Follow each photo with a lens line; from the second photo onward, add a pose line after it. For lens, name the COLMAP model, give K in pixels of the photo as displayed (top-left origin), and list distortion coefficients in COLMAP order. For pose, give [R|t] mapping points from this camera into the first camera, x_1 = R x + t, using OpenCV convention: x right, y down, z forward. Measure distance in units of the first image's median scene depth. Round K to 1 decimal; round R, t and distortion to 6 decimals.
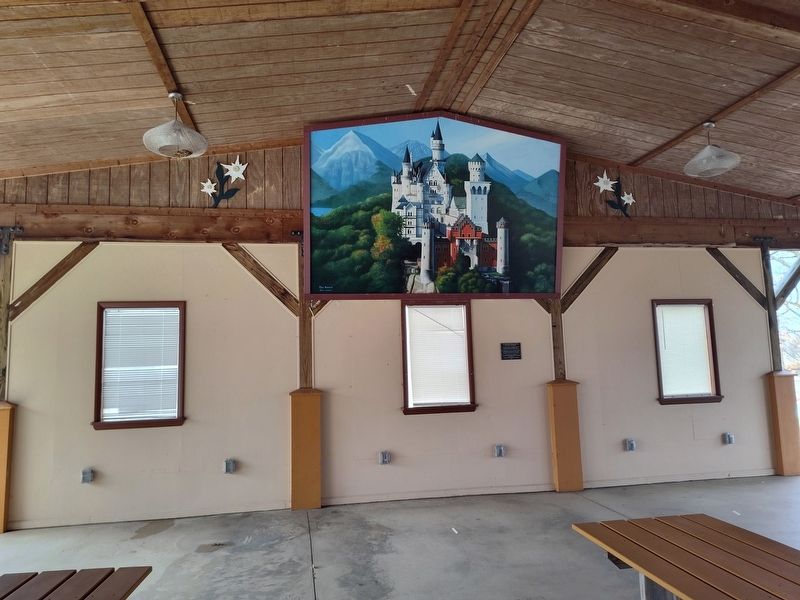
lens RADIAL K [[535.3, 0, 403.0], [0, 535.3, 299.4], [0, 0, 1]] dist [0.046794, -0.056303]
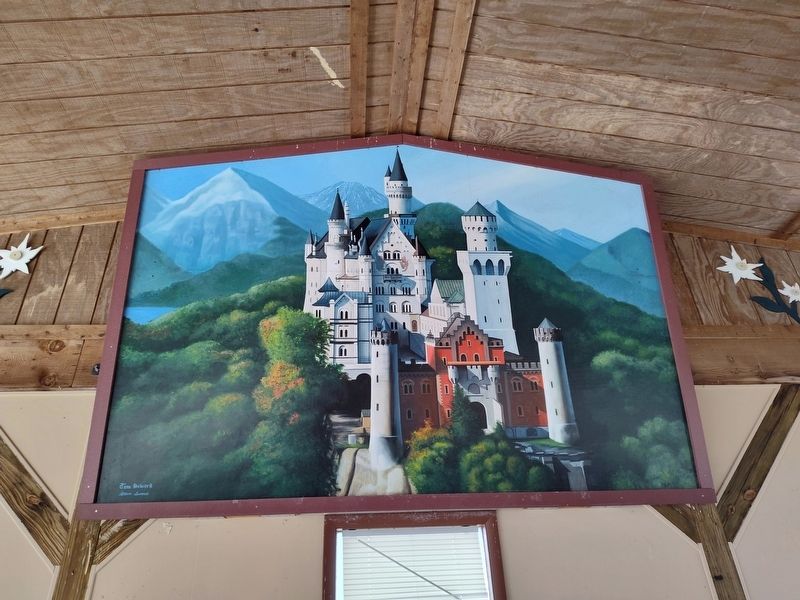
lens RADIAL K [[535.3, 0, 403.0], [0, 535.3, 299.4], [0, 0, 1]] dist [0.046794, -0.056303]
pose [[0.994549, -0.065129, -0.081431, 0.102745], [0.025435, 0.908882, -0.416278, 0.024945], [0.101123, 0.411937, 0.905584, 0.566974]]
